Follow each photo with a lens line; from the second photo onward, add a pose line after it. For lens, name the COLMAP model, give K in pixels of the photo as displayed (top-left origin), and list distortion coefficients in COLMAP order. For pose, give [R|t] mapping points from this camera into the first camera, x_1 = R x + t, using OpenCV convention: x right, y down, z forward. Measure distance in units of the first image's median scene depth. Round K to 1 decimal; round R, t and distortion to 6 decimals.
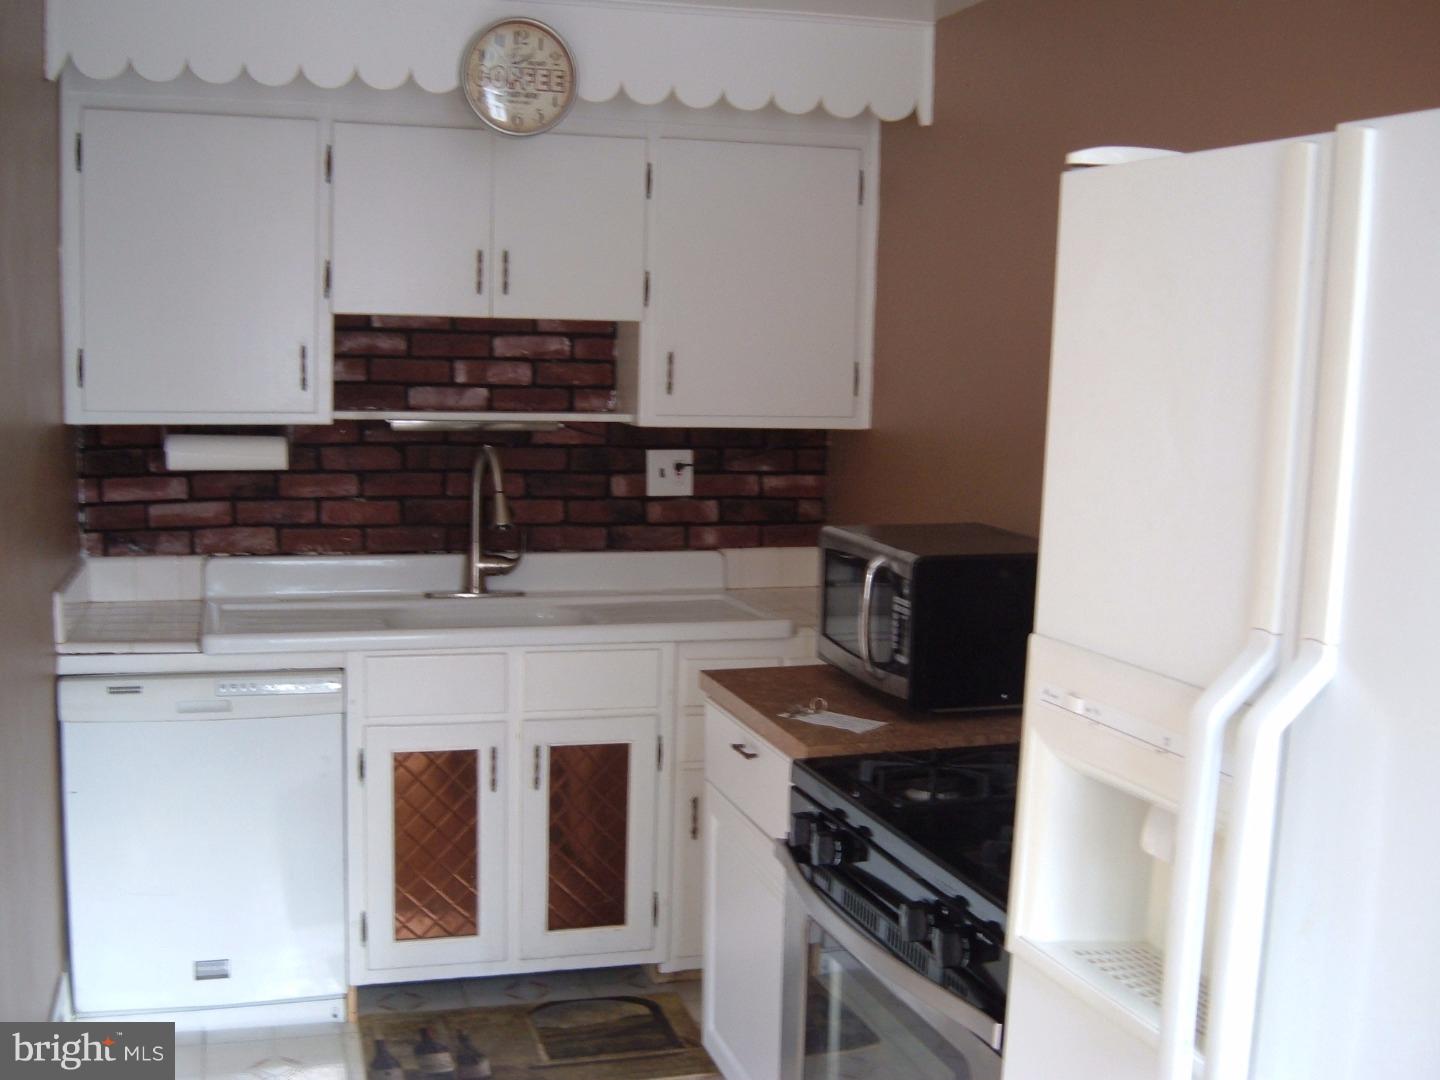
lens RADIAL K [[1629.4, 0, 719.1], [0, 1629.4, 583.8], [0, 0, 1]] dist [-0.091154, 0.024295]
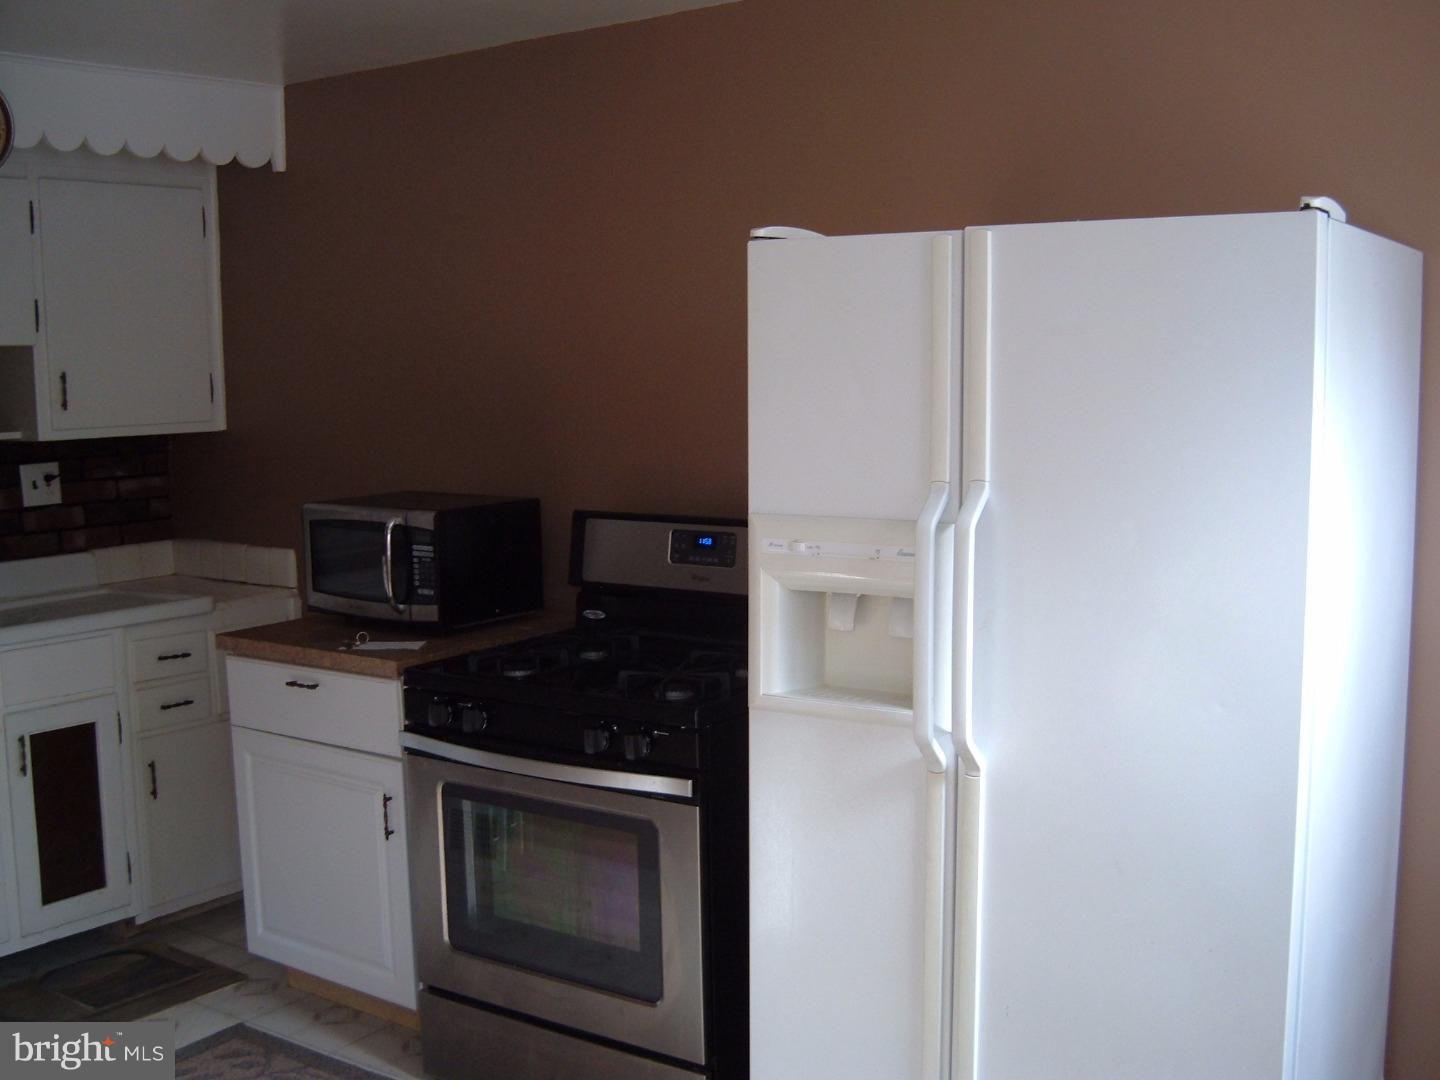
lens RADIAL K [[1629.4, 0, 719.1], [0, 1629.4, 583.8], [0, 0, 1]] dist [-0.091154, 0.024295]
pose [[0.791824, -0.117648, 0.599311, -0.359806], [0.120943, 0.992044, 0.034951, 0.016850], [-0.598655, 0.044807, 0.799753, -0.138221]]
